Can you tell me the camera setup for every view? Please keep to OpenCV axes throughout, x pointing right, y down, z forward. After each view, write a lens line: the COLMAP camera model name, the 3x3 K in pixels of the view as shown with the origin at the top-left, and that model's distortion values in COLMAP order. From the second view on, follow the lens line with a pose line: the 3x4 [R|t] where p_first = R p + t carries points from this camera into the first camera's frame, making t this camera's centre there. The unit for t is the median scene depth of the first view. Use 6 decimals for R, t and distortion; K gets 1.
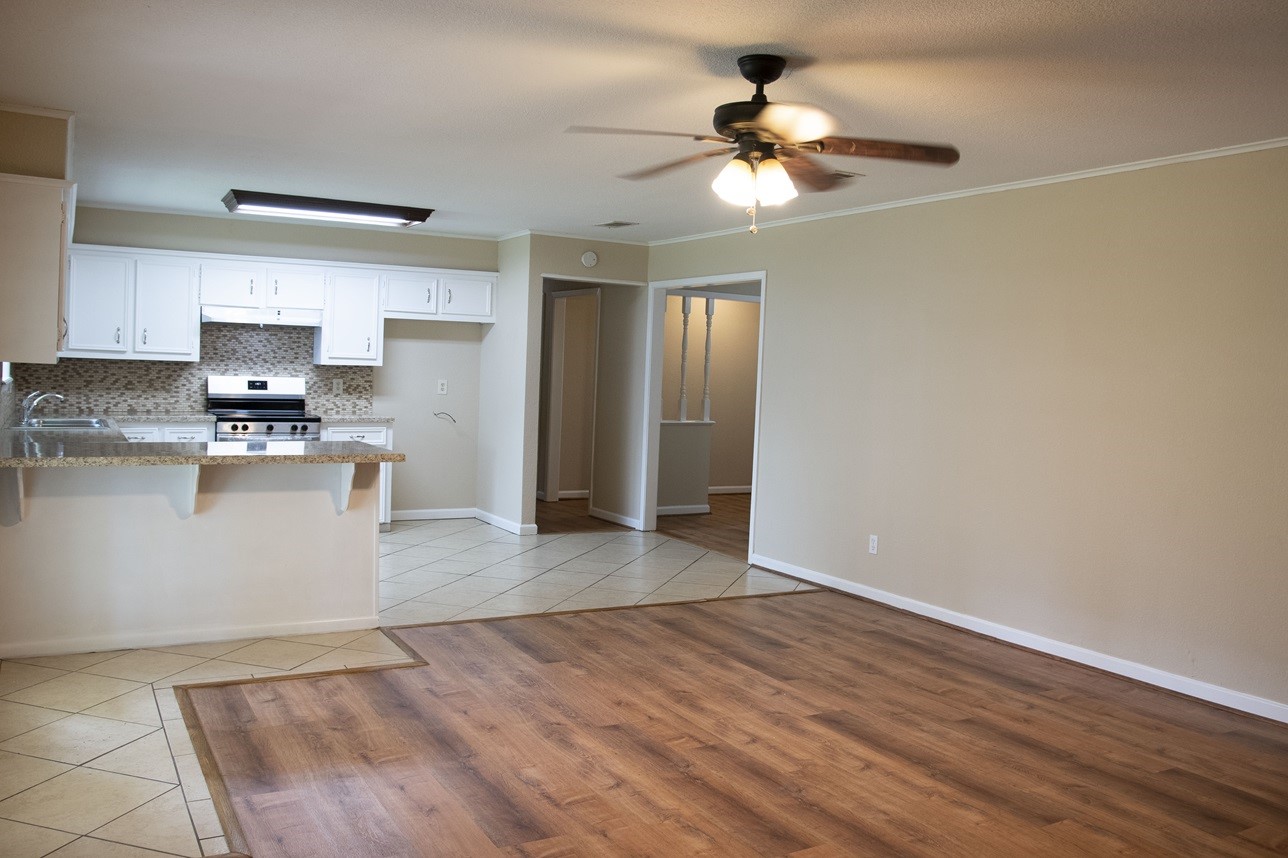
lens RADIAL K [[1055.0, 0, 650.5], [0, 1055.0, 421.8], [0, 0, 1]] dist [-0.121063, 0.083797]
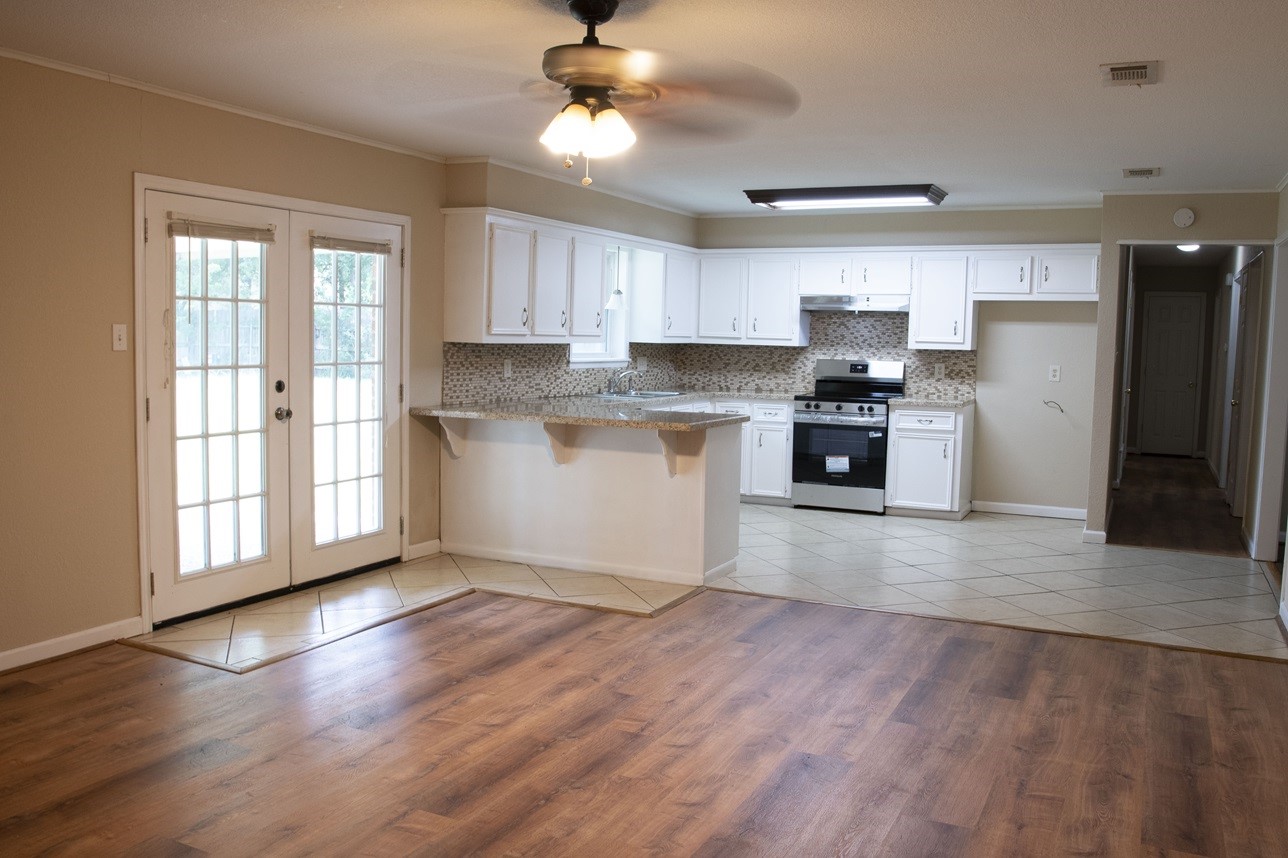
lens RADIAL K [[1055.0, 0, 650.5], [0, 1055.0, 421.8], [0, 0, 1]] dist [-0.121063, 0.083797]
pose [[0.561676, 0.043122, -0.826233, 0.646957], [-0.042554, 0.998825, 0.023201, 0.005412], [0.826262, 0.022128, 0.562851, 0.369226]]
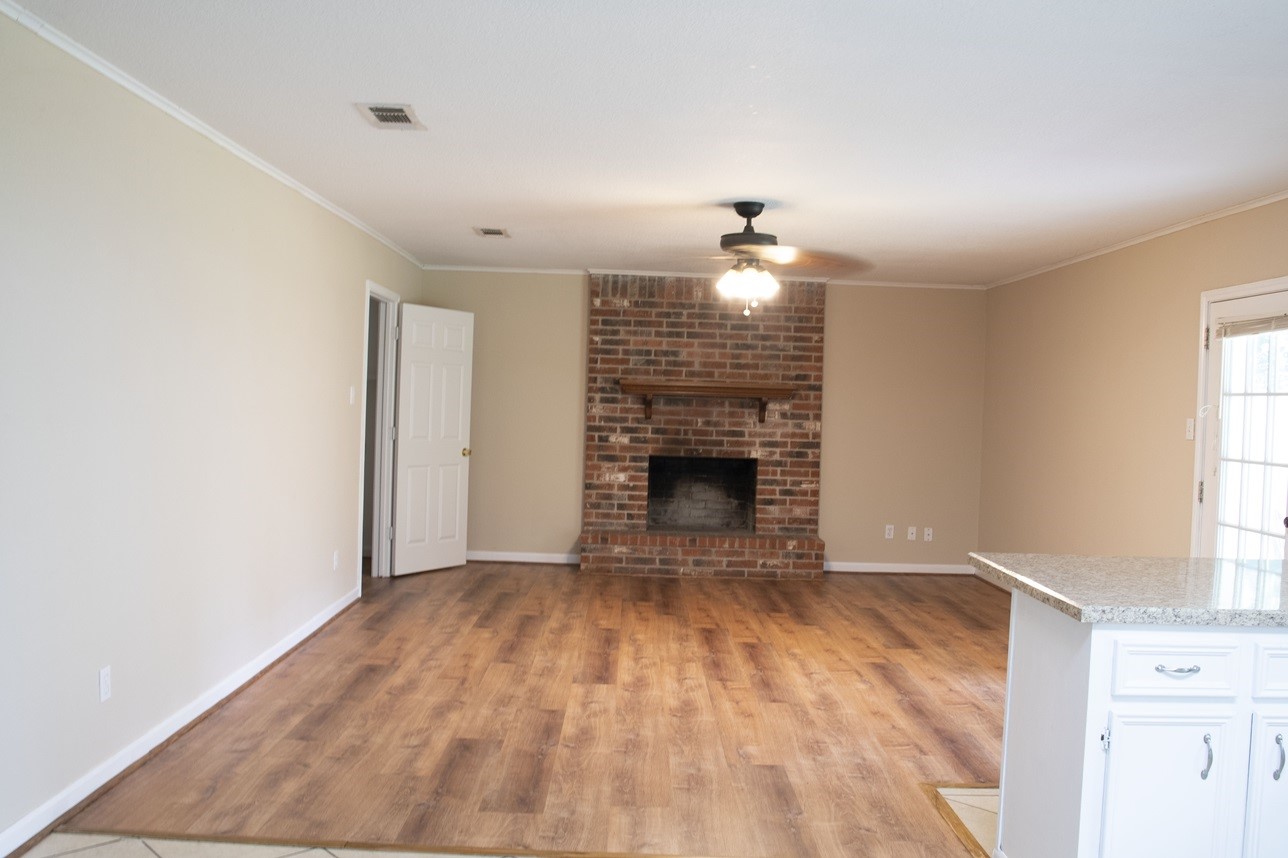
lens RADIAL K [[1052.6, 0, 648.9], [0, 1052.6, 428.0], [0, 0, 1]] dist [-0.118246, 0.077189]
pose [[-0.873281, -0.078076, 0.480920, -0.379088], [-0.039437, 0.995165, 0.089951, -0.103738], [-0.485618, 0.059586, -0.872138, 1.720908]]
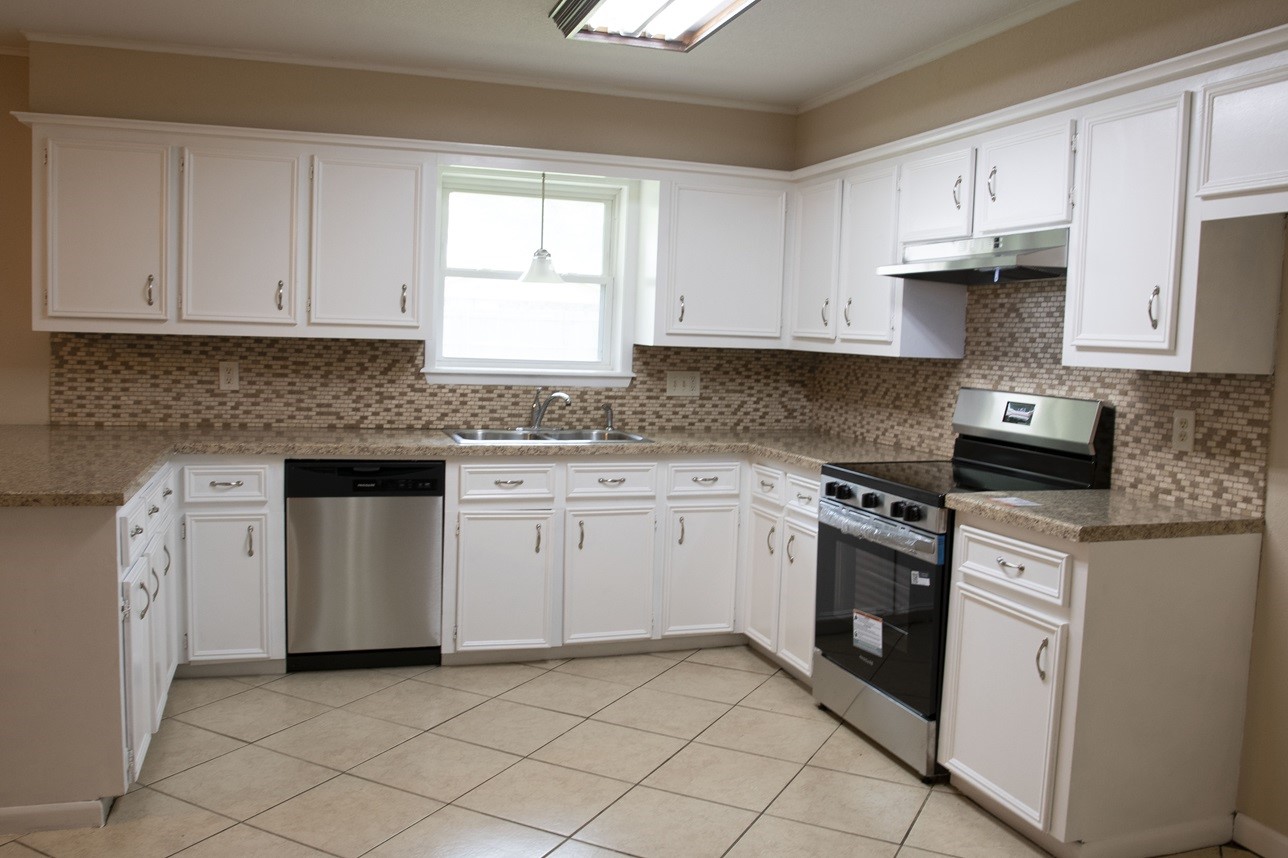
lens RADIAL K [[1055.0, 0, 650.5], [0, 1055.0, 421.8], [0, 0, 1]] dist [-0.121063, 0.083797]
pose [[-0.197925, 0.038366, -0.979466, 0.145644], [-0.090821, 0.994218, 0.057296, -0.070806], [0.976001, 0.100297, -0.193296, 1.547868]]
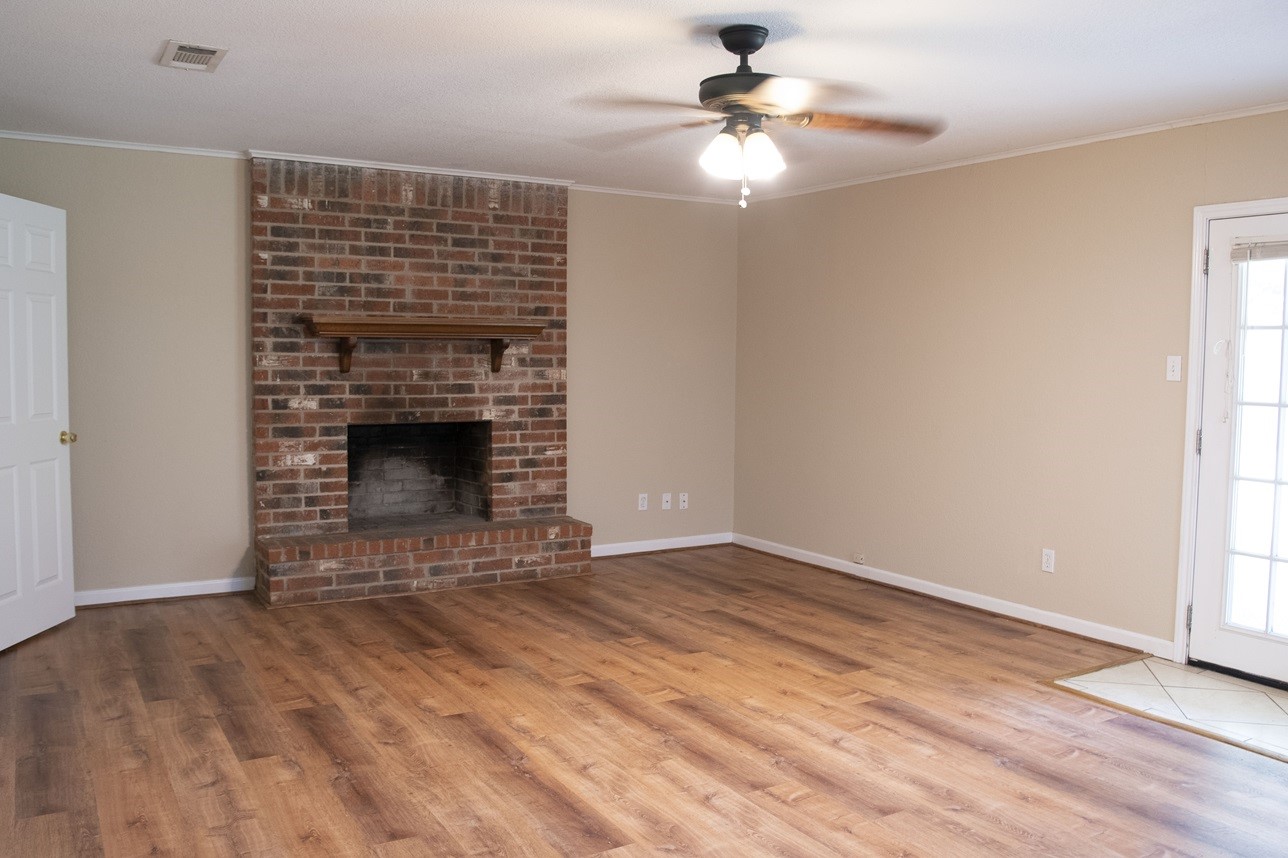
lens RADIAL K [[1055.0, 0, 650.5], [0, 1055.0, 421.8], [0, 0, 1]] dist [-0.121063, 0.083797]
pose [[-0.998339, -0.046946, -0.033381, 0.146854], [-0.050576, 0.991745, 0.117826, -0.065135], [0.027574, 0.119319, -0.992473, 1.410313]]
